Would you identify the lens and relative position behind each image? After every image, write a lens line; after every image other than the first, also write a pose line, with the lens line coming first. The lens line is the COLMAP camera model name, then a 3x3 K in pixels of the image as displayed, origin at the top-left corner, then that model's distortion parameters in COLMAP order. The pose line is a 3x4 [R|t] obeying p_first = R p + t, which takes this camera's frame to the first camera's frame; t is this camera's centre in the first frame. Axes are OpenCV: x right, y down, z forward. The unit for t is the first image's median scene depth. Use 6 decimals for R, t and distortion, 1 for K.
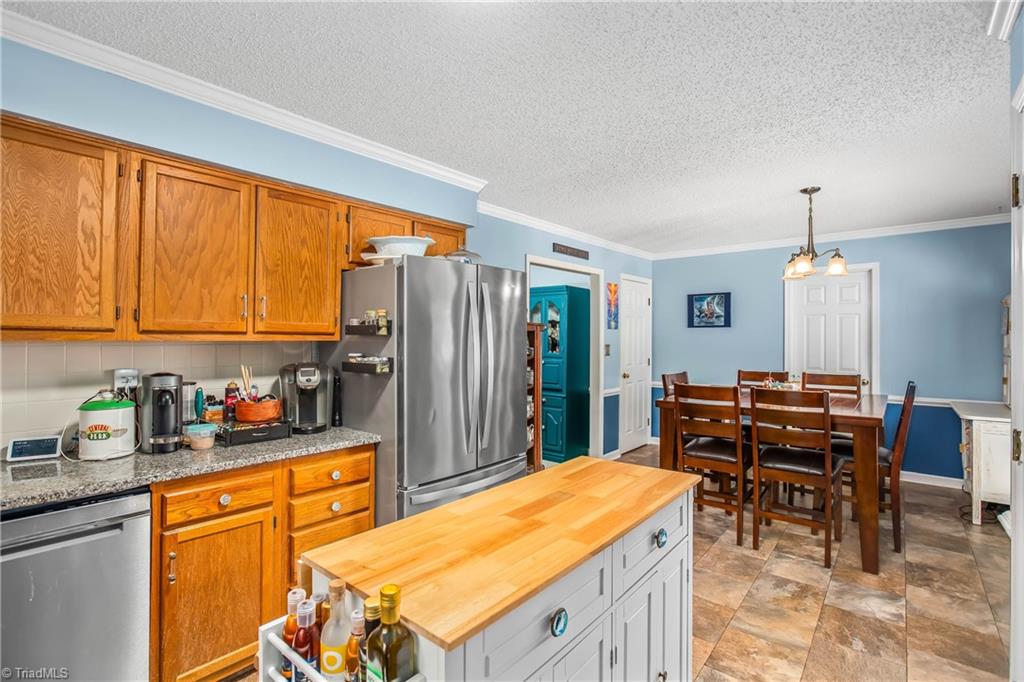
lens RADIAL K [[470.8, 0, 494.3], [0, 470.8, 336.6], [0, 0, 1]] dist [-0.028570, -0.000160]
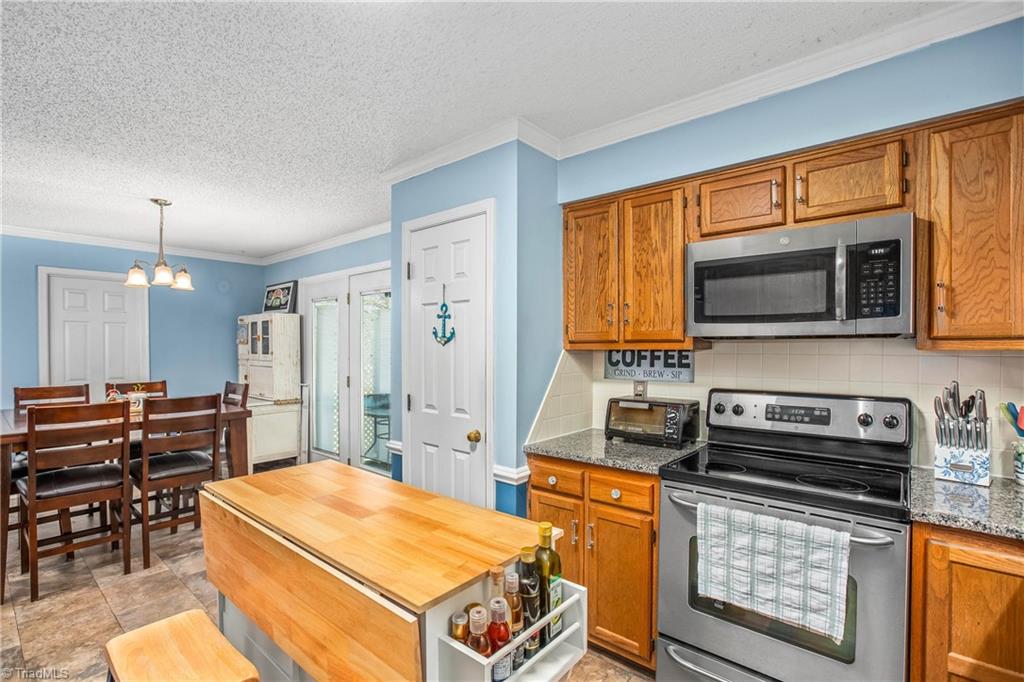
lens RADIAL K [[469.9, 0, 508.1], [0, 469.9, 361.3], [0, 0, 1]] dist [-0.012249, 0.000829]
pose [[-0.011164, -0.030250, 0.999480, -0.397684], [-0.006040, 0.999526, 0.030183, -0.001339], [-0.999919, -0.005700, -0.011342, 0.269790]]
